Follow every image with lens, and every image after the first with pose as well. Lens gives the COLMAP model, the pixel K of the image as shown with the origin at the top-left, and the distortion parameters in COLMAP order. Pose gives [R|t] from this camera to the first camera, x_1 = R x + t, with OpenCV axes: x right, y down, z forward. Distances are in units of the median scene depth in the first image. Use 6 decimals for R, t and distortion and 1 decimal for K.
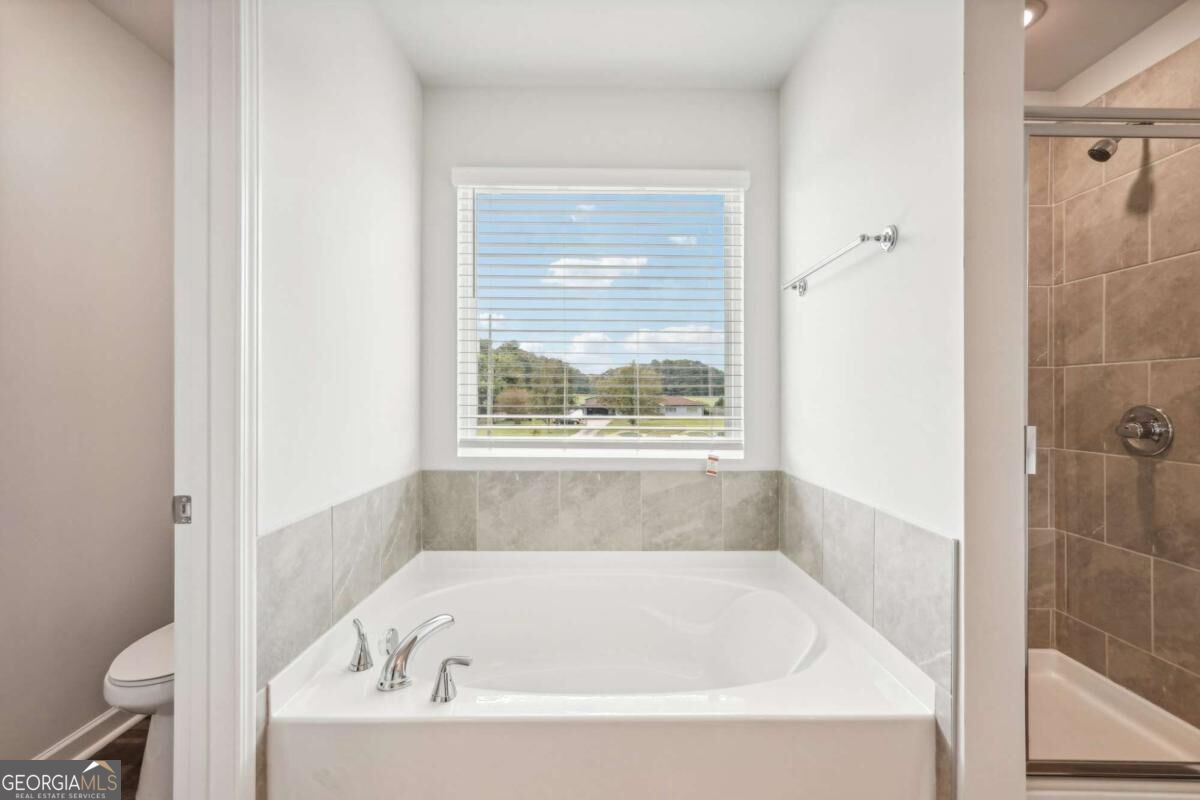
lens RADIAL K [[552.2, 0, 595.3], [0, 552.2, 399.8], [0, 0, 1]] dist [0.002617, 0.006354]
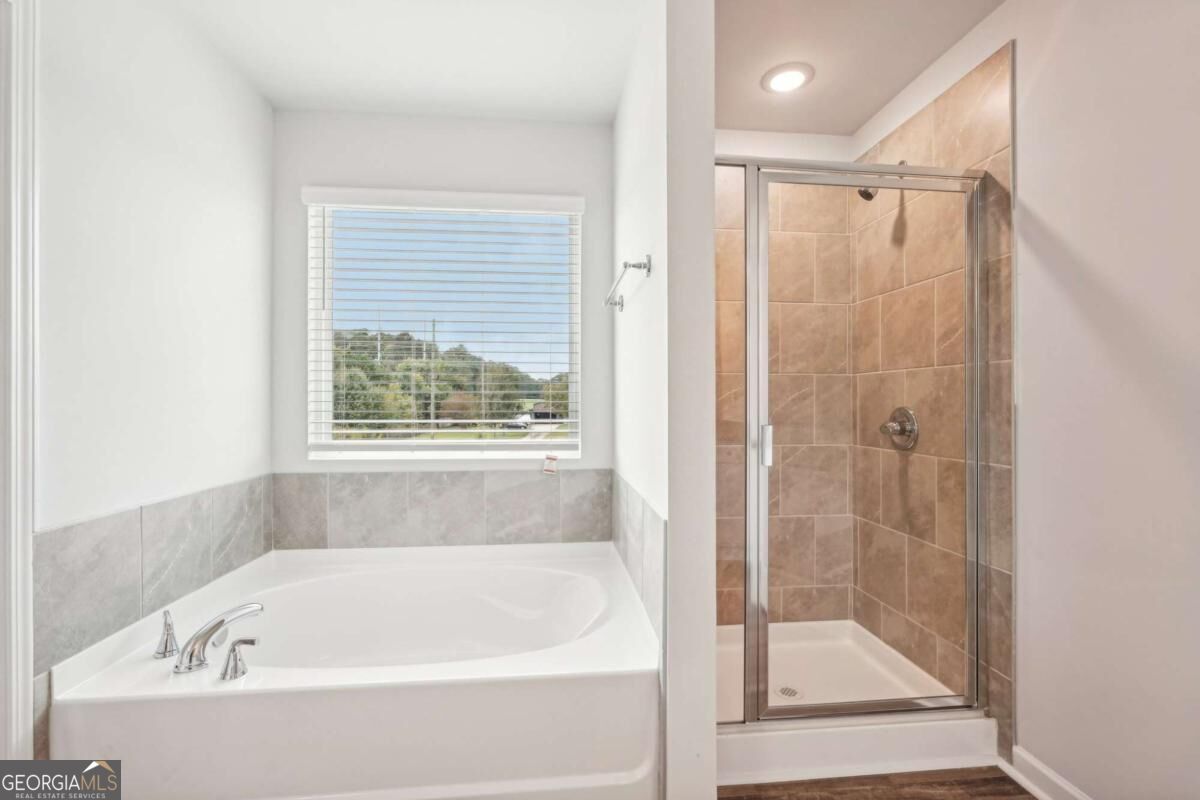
lens RADIAL K [[552.2, 0, 596.4], [0, 552.2, 401.4], [0, 0, 1]] dist [0.002617, 0.006354]
pose [[0.996395, -0.005498, 0.084658, 0.212758], [0.006056, 0.999962, -0.006339, 0.000647], [-0.084620, 0.006829, 0.996390, -0.102278]]
